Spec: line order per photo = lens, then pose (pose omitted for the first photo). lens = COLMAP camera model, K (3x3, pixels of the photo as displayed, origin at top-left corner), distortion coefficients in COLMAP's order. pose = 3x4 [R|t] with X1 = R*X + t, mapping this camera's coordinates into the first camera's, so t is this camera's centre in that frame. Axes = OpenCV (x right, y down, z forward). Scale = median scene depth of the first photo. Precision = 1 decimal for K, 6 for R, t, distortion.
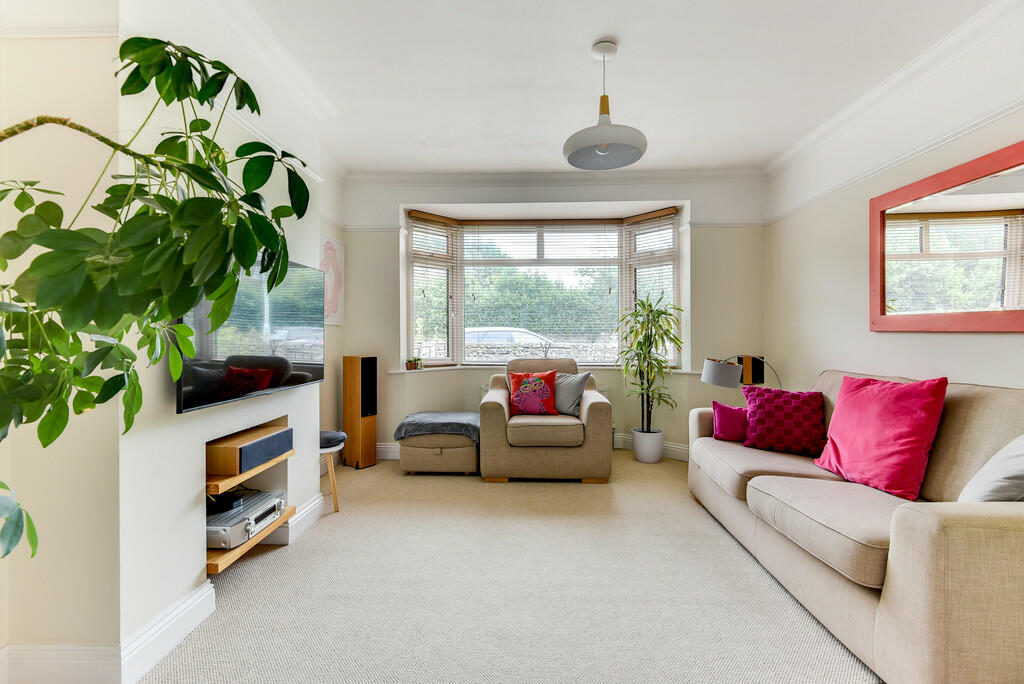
lens RADIAL K [[462.9, 0, 513.2], [0, 462.9, 331.6], [0, 0, 1]] dist [0.001554, -0.000300]
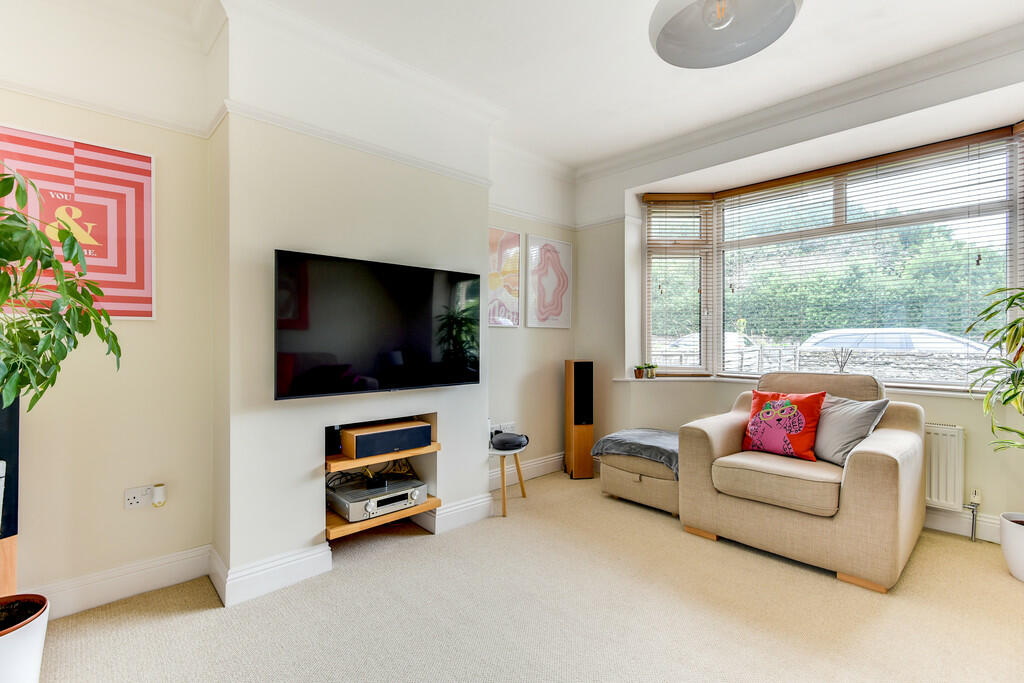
lens RADIAL K [[466.7, 0, 512.0], [0, 466.7, 341.5], [0, 0, 1]] dist [0.001048, 0.000111]
pose [[0.708712, 0.004654, -0.705483, 0.256052], [0.004232, 0.999932, 0.010848, 0.003515], [0.705485, -0.010673, 0.708644, 0.236893]]
